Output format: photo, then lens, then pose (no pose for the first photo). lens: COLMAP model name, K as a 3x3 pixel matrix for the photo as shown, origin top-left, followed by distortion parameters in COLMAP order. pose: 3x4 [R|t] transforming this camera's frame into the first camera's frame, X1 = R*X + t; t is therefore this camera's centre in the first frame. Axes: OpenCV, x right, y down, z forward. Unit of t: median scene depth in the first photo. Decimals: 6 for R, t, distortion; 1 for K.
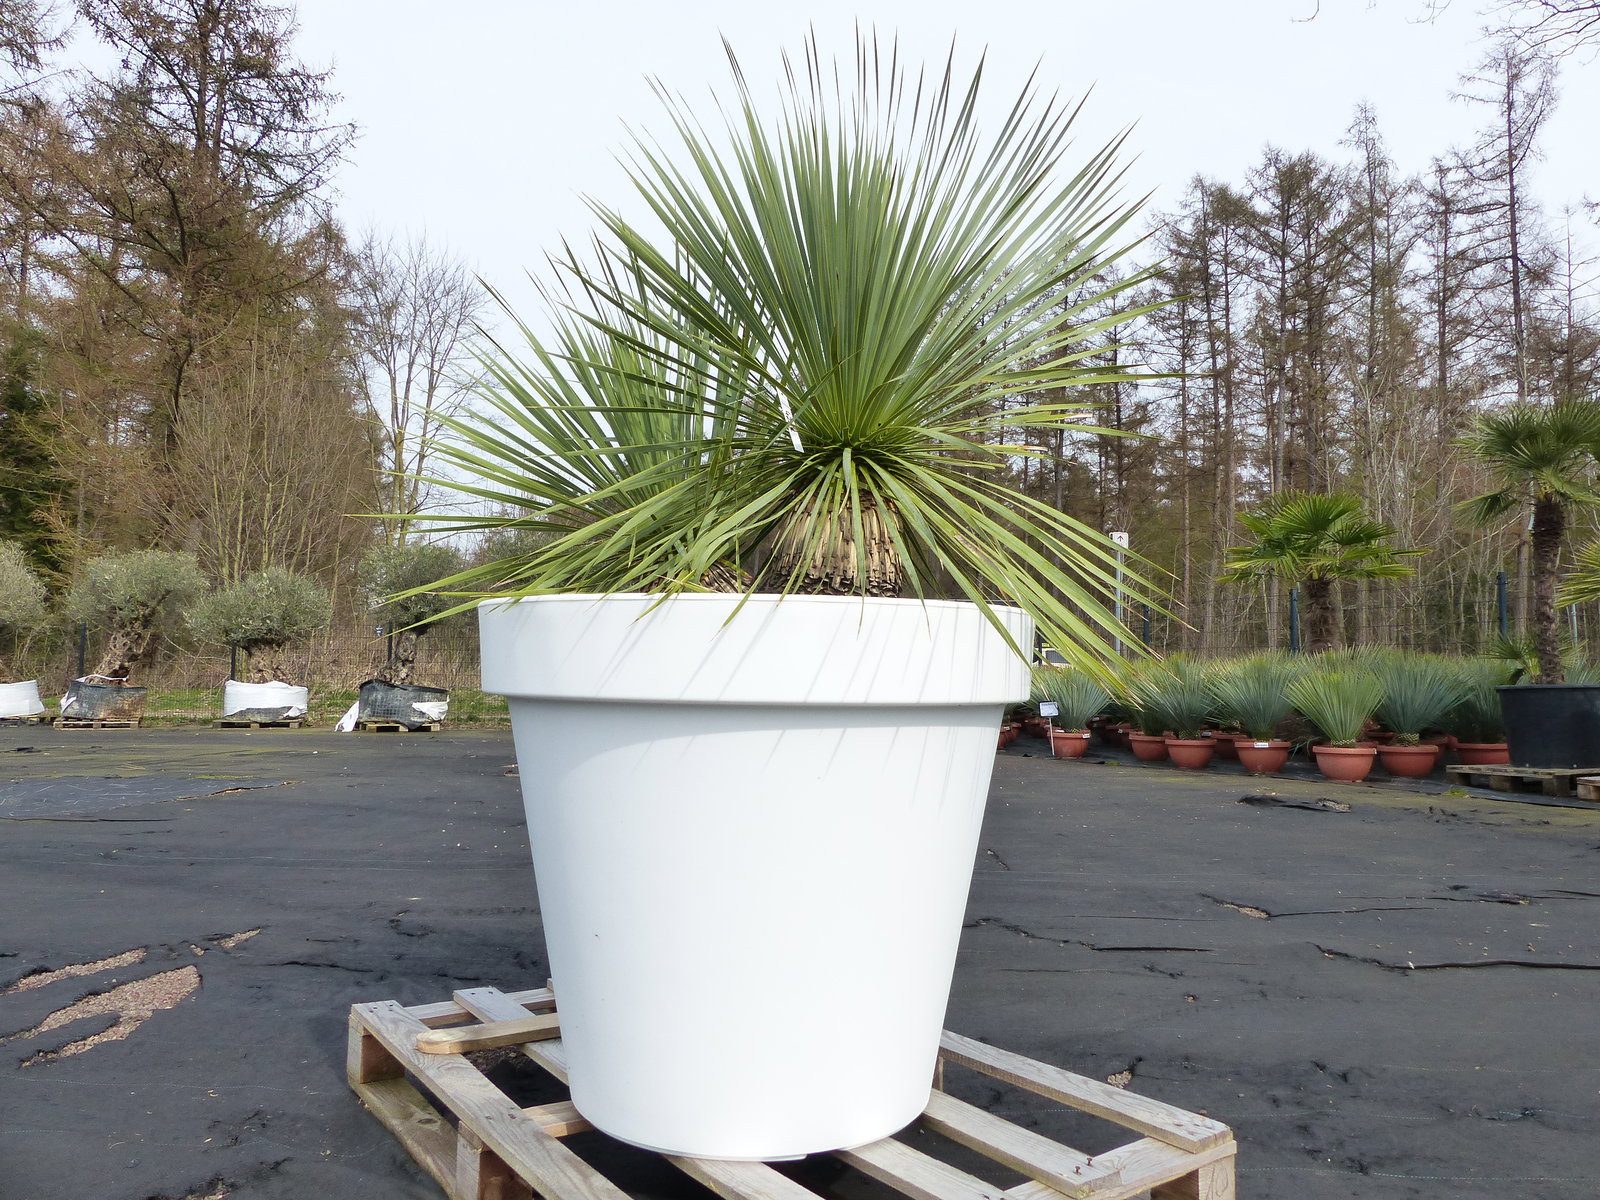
lens RADIAL K [[1186.5, 0, 807.5], [0, 1186.5, 604.4], [0, 0, 1]] dist [-0.015793, 0.011458]
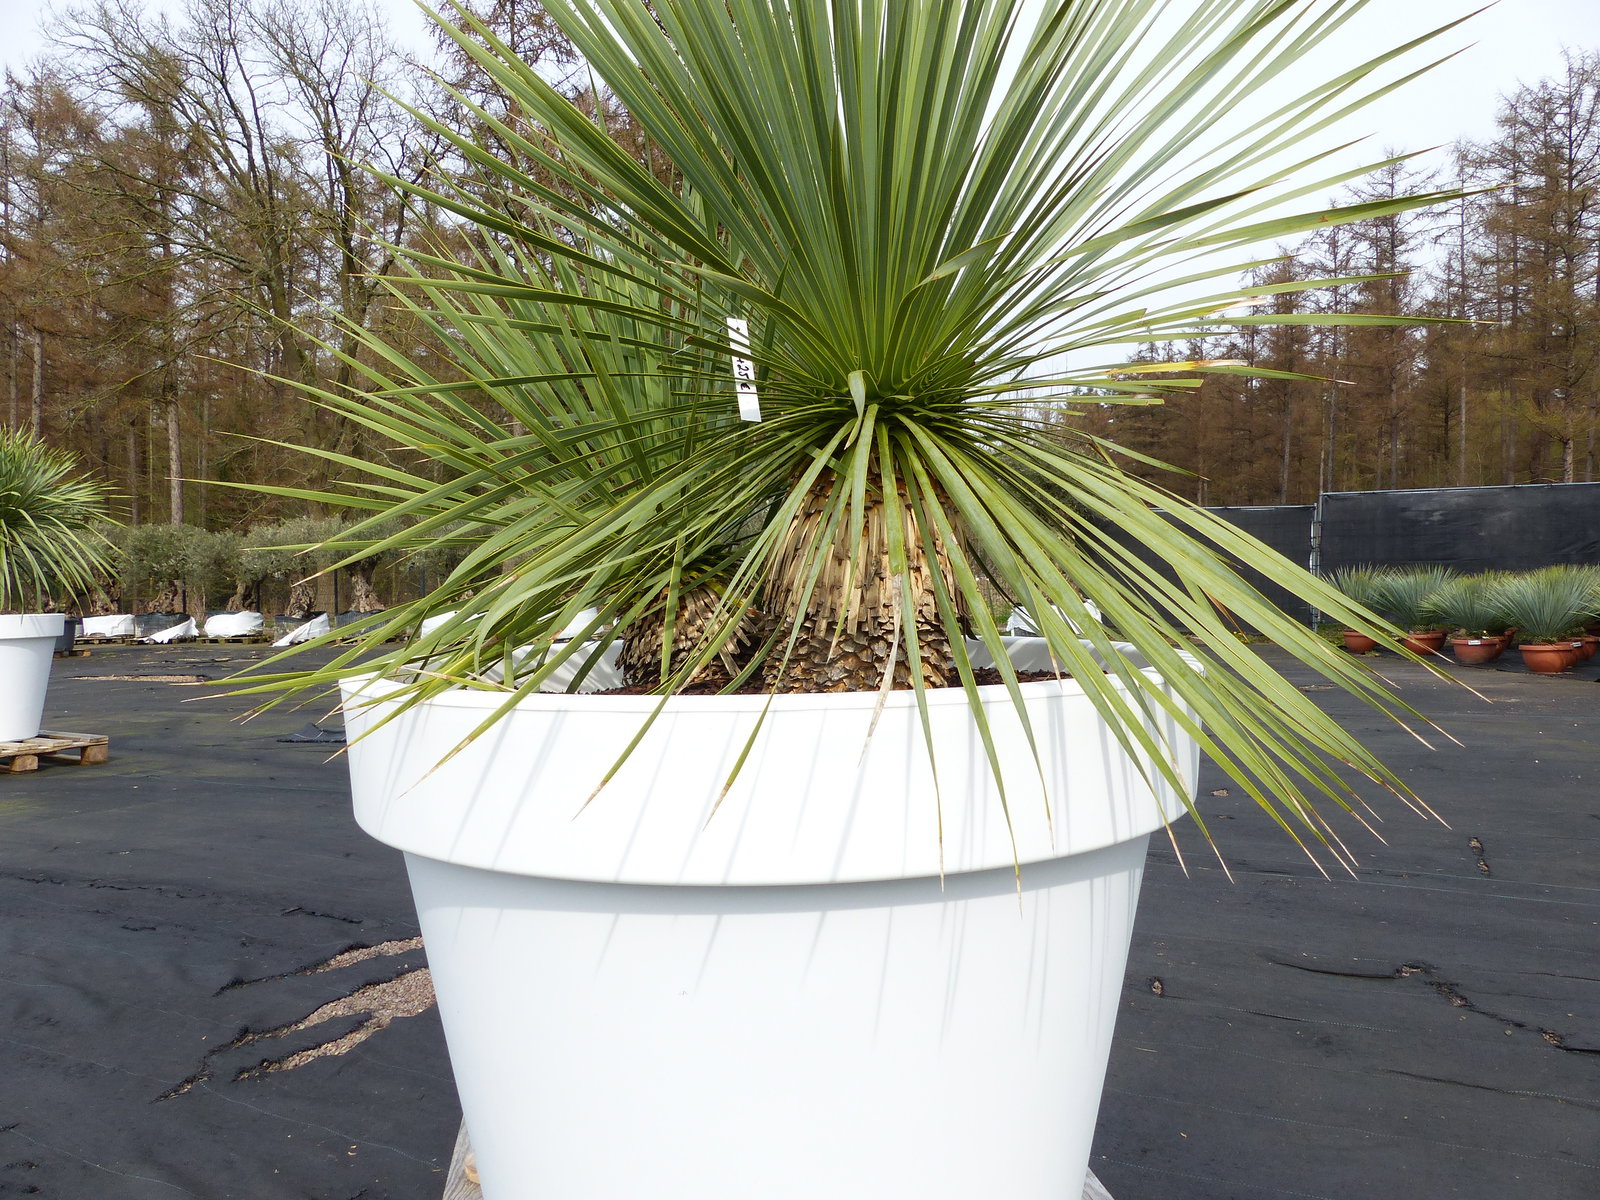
lens RADIAL K [[1186.5, 0, 808.1], [0, 1186.5, 605.4], [0, 0, 1]] dist [-0.015793, 0.011458]
pose [[0.906934, -0.020529, -0.420772, 0.132247], [0.055614, 0.995905, 0.071281, -0.035735], [0.417585, -0.088048, 0.904362, 0.208089]]
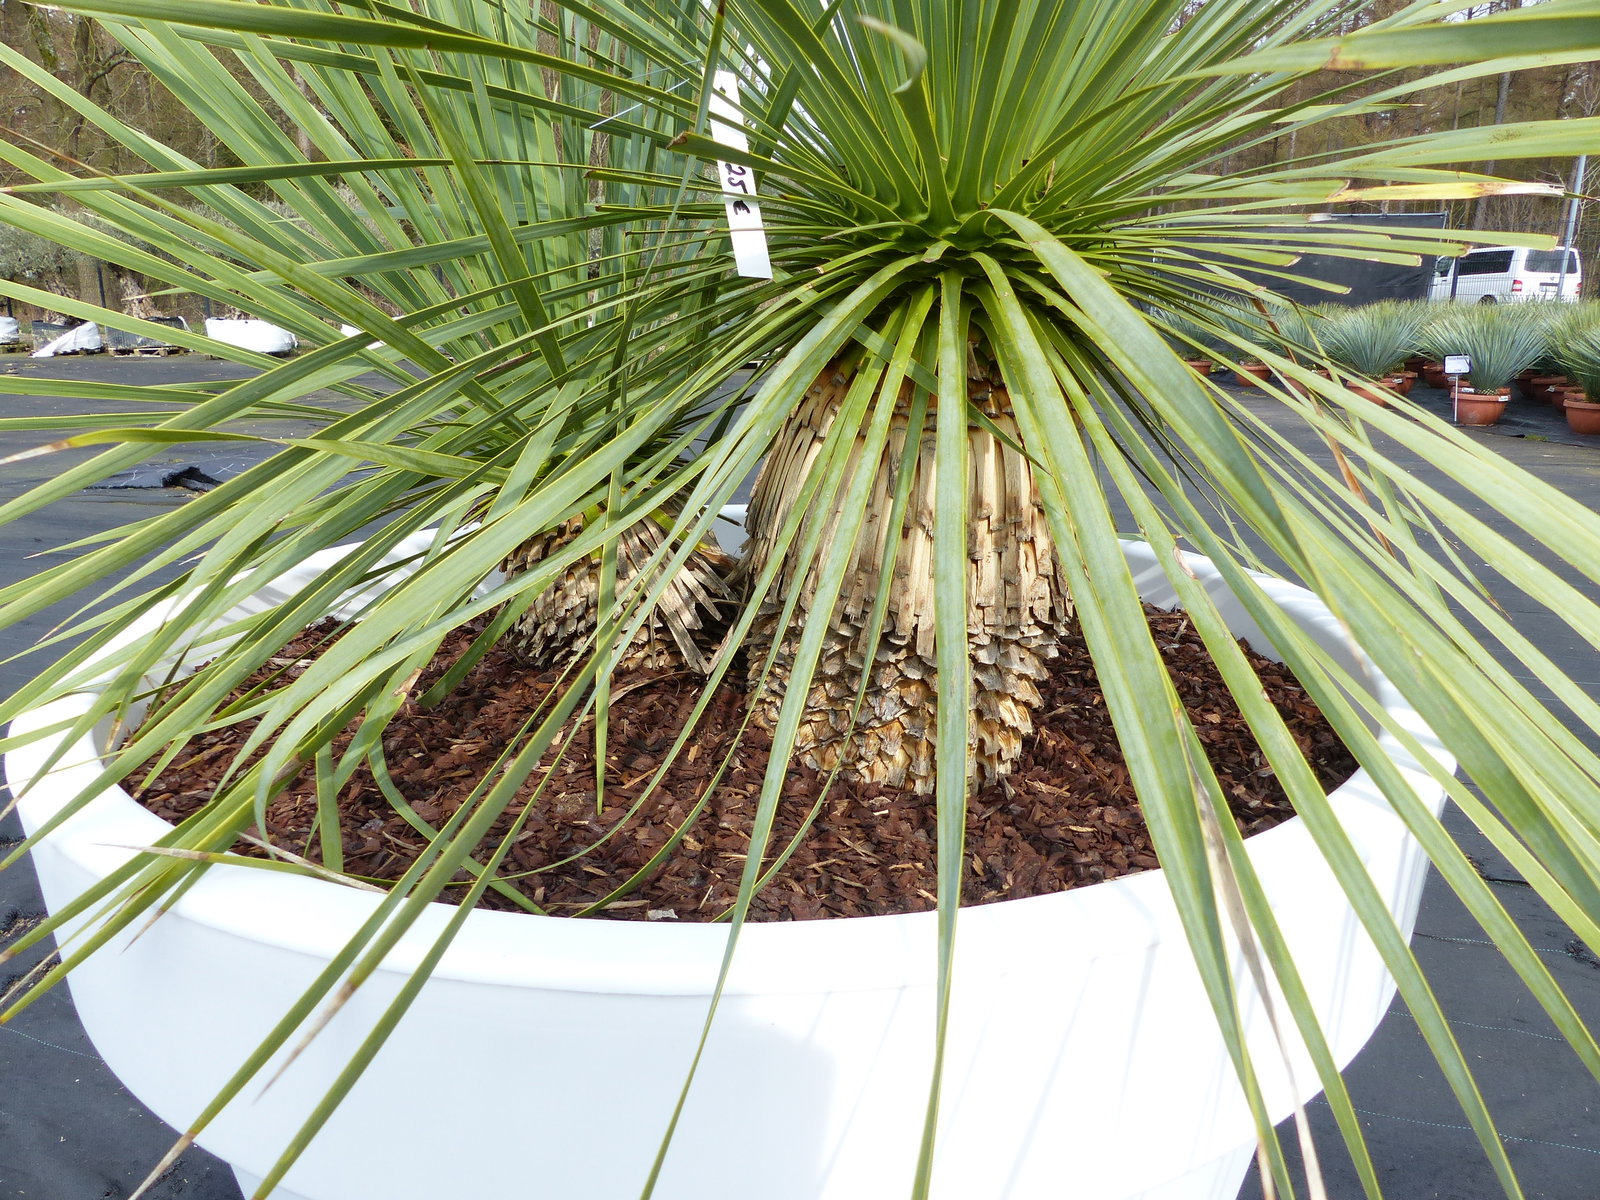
lens RADIAL K [[1186.5, 0, 803.5], [0, 1186.5, 595.5], [0, 0, 1]] dist [-0.015793, 0.011458]
pose [[0.957116, 0.064296, -0.282482, 0.050968], [0.026232, 0.951822, 0.305526, -0.068967], [0.288516, -0.299833, 0.909317, 0.315278]]
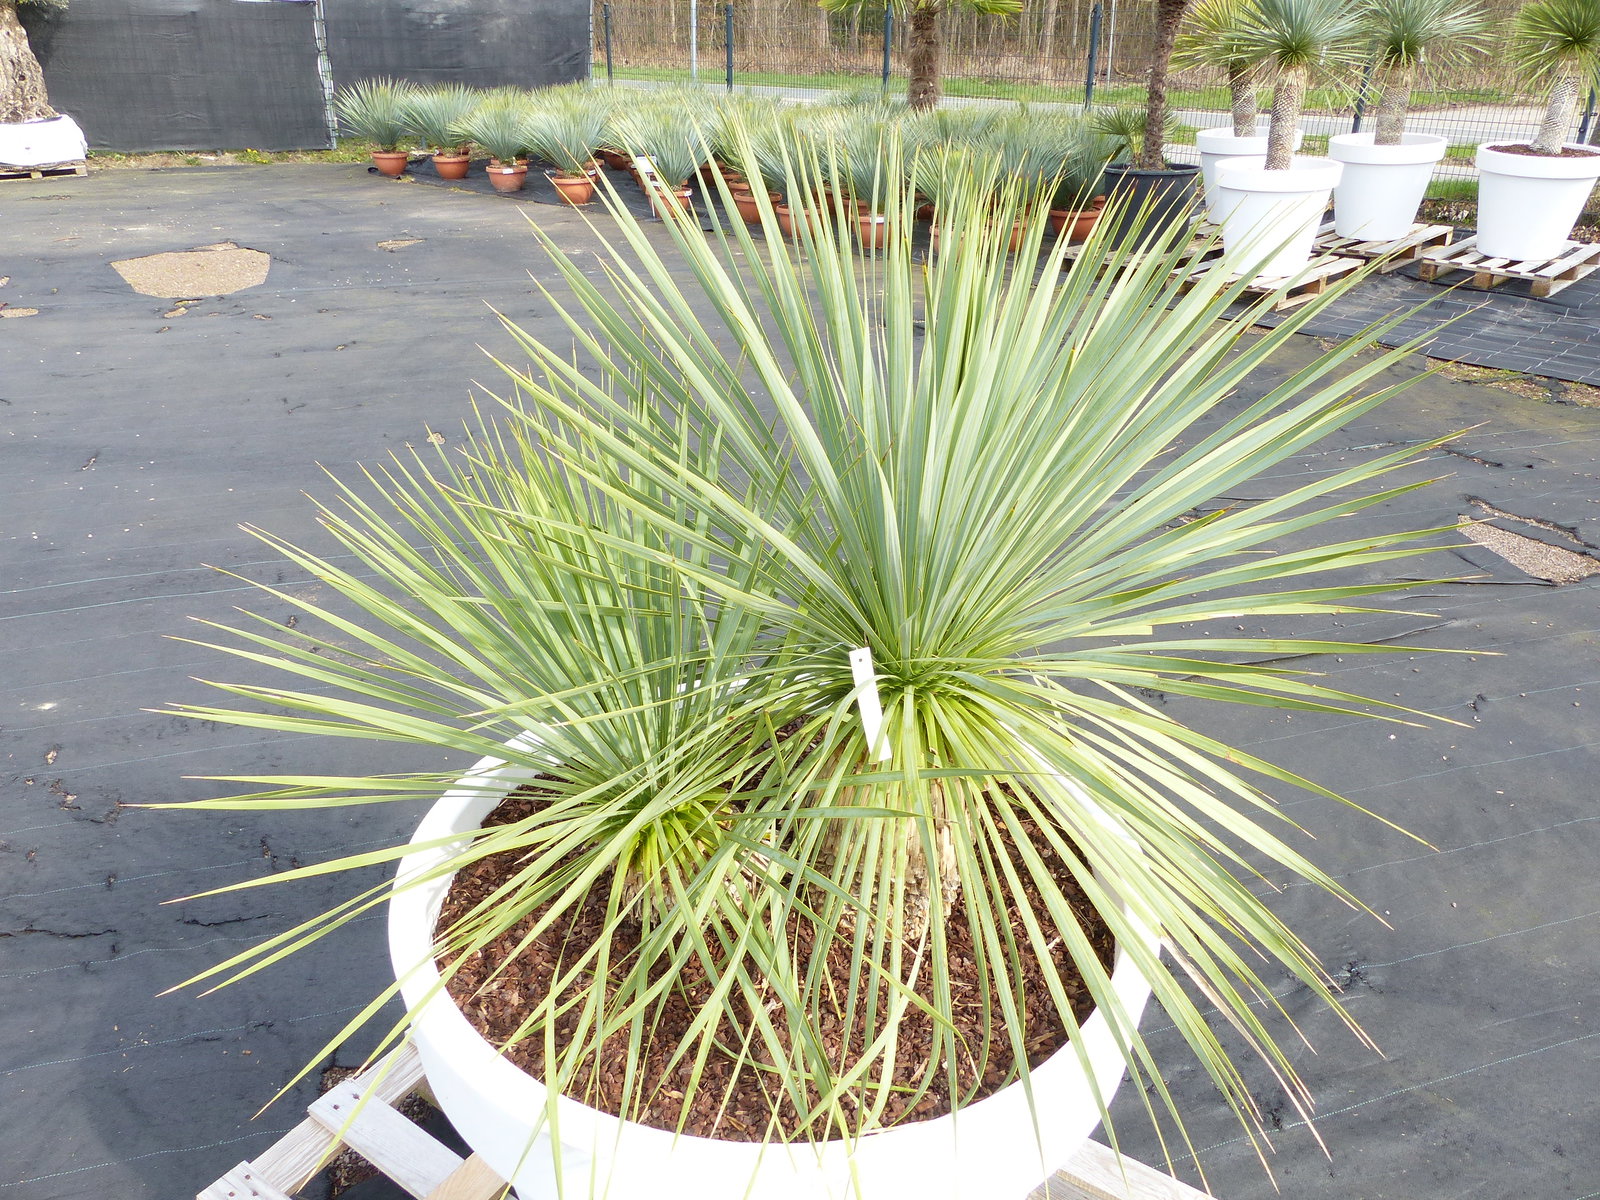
lens RADIAL K [[1186.5, 0, 791.7], [0, 1186.5, 597.4], [0, 0, 1]] dist [-0.015793, 0.011458]
pose [[0.934573, -0.158317, 0.318603, -0.123880], [-0.020428, 0.870174, 0.492321, -0.258447], [-0.355183, -0.466619, 0.810007, 0.245855]]
